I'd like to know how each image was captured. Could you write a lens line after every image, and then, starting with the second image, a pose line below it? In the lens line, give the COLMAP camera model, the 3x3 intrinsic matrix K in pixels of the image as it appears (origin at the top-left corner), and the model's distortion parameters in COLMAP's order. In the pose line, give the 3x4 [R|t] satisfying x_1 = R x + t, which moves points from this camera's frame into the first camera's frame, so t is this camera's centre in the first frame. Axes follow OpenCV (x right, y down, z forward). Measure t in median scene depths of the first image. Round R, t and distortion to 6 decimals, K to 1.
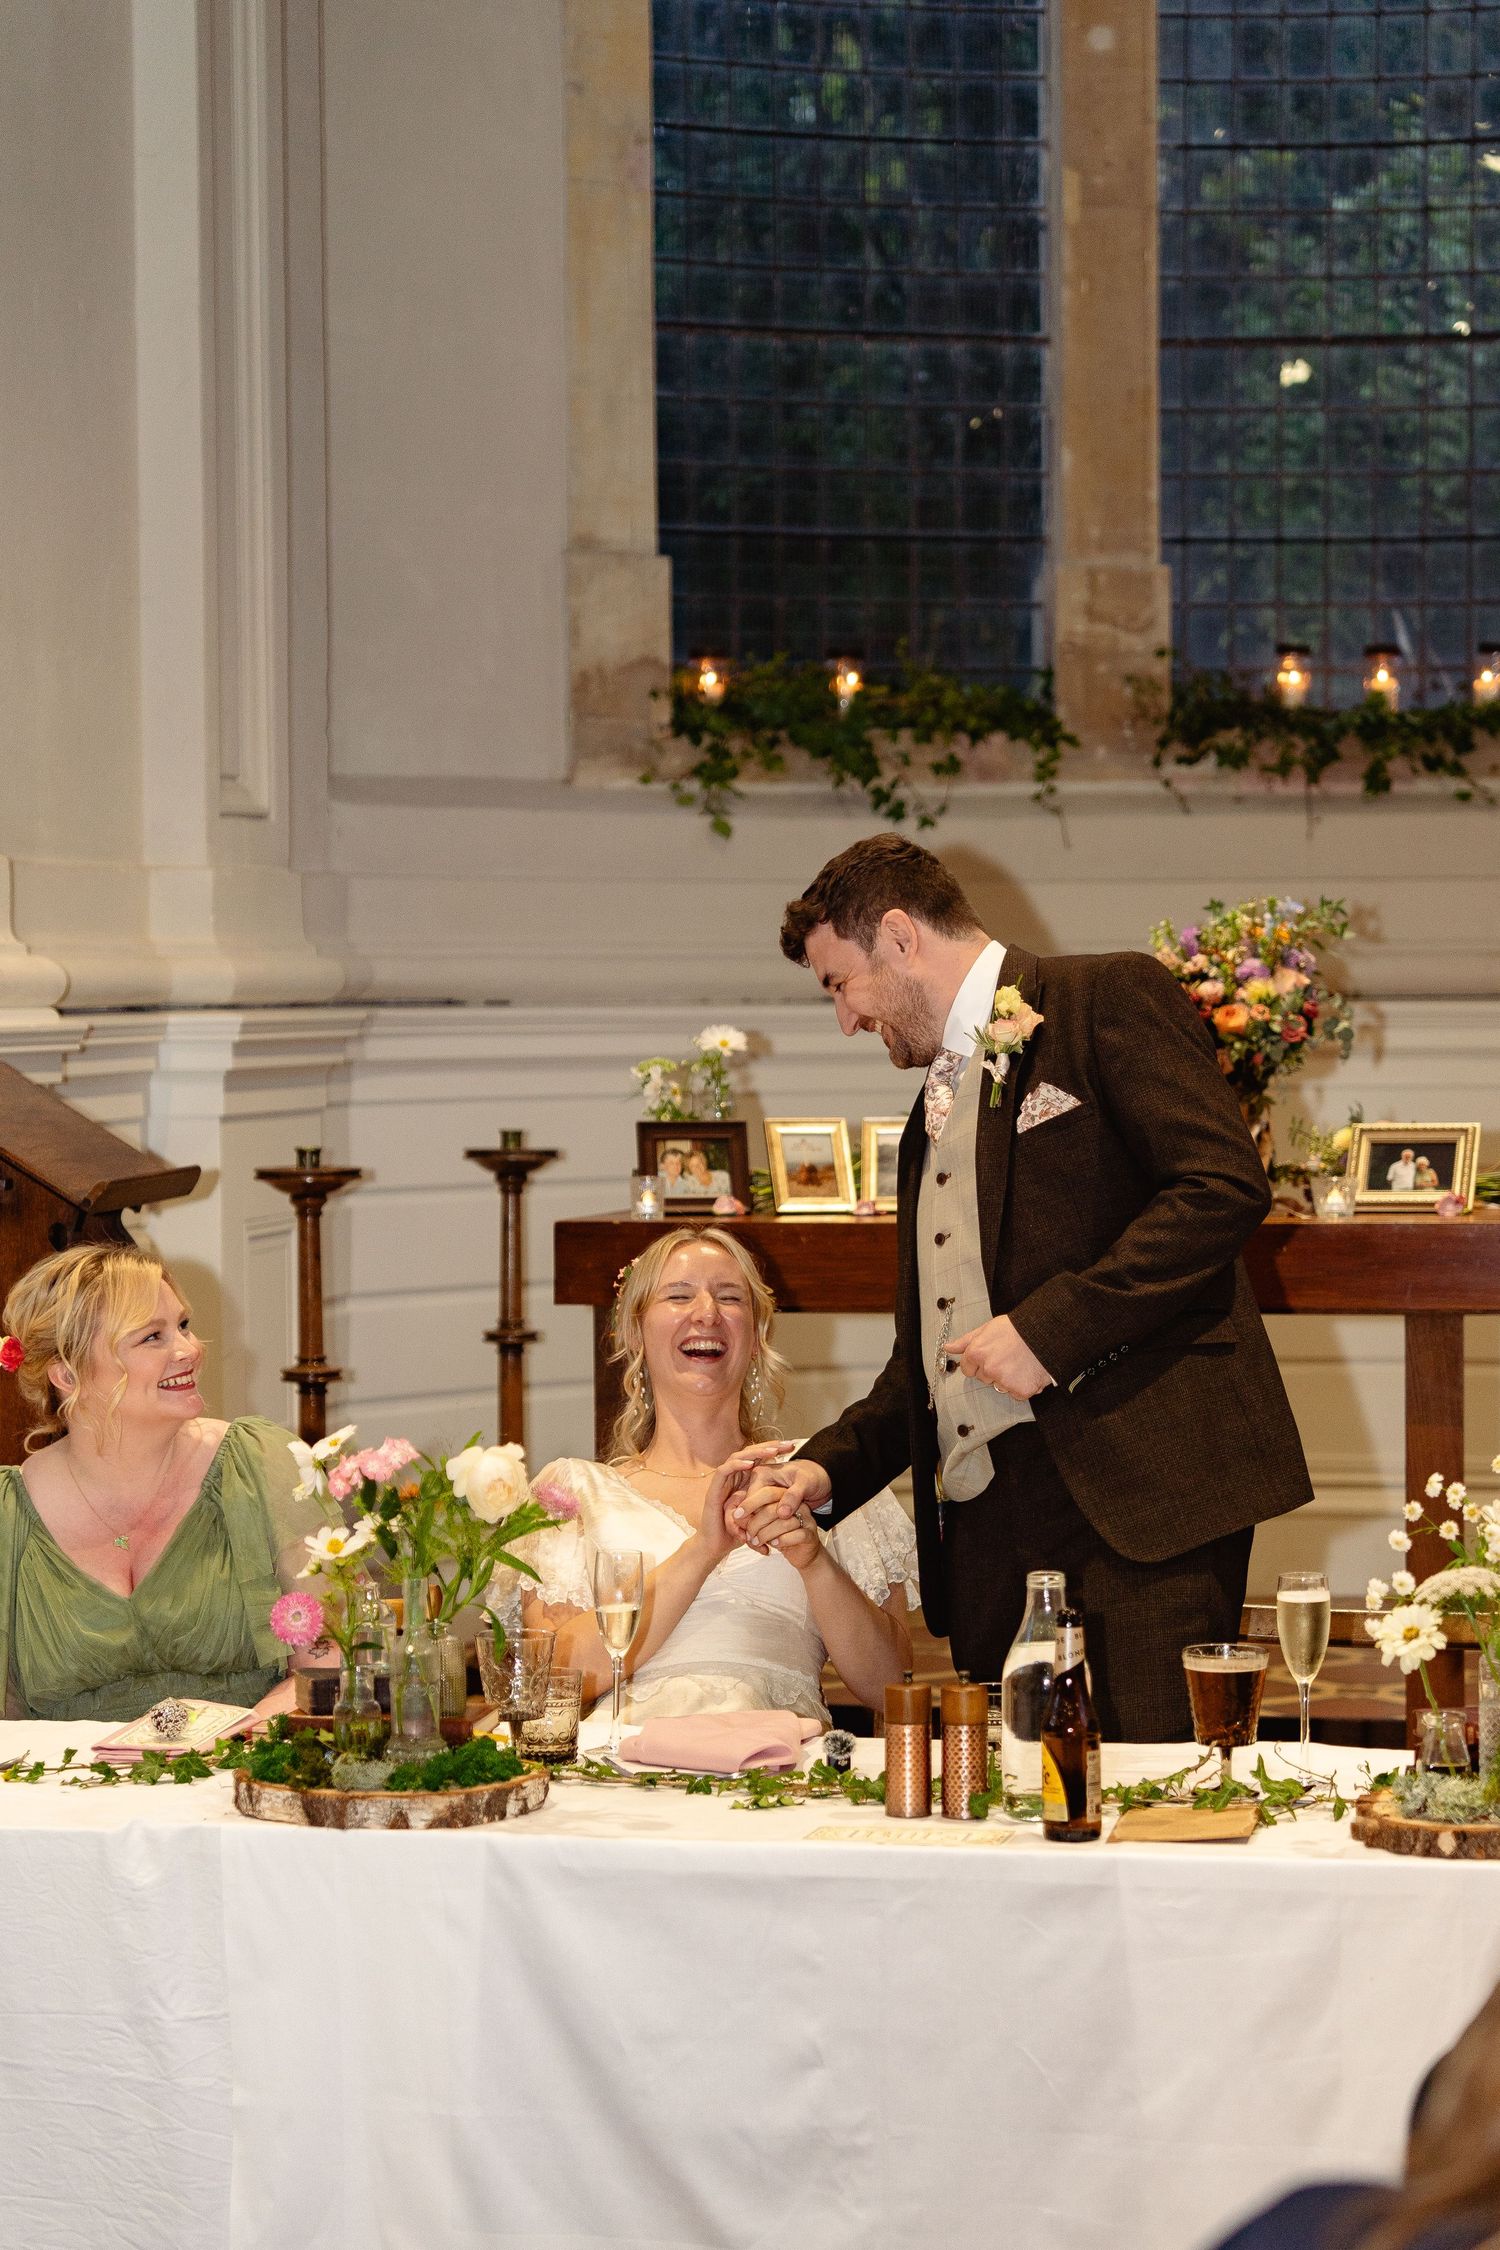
lens RADIAL K [[4885.7, 0, 810.2], [0, 4885.7, 1193.3], [0, 0, 1]] dist [0.006300, 0.312339]
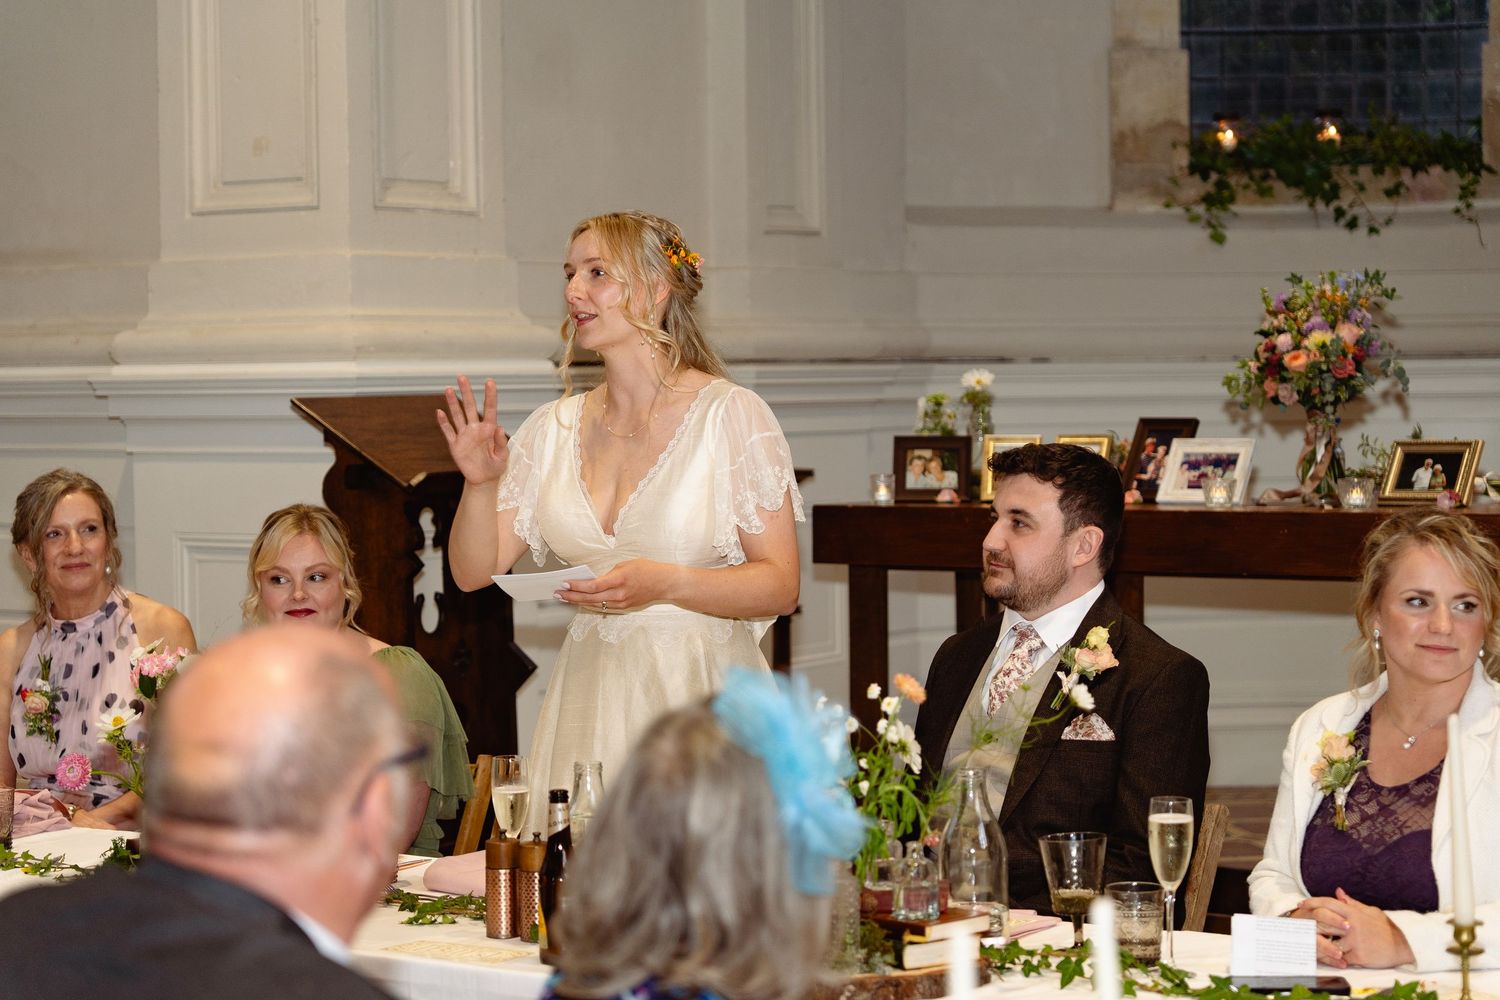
lens RADIAL K [[3064.0, 0, 750.0], [0, 3064.0, 500.0], [0, 0, 1]] dist [0.070091, -0.099745]
pose [[0.929082, 0.010653, -0.369721, 0.189061], [-0.010593, 0.999941, 0.002194, 0.001768], [0.369722, 0.001878, 0.929140, 0.111826]]
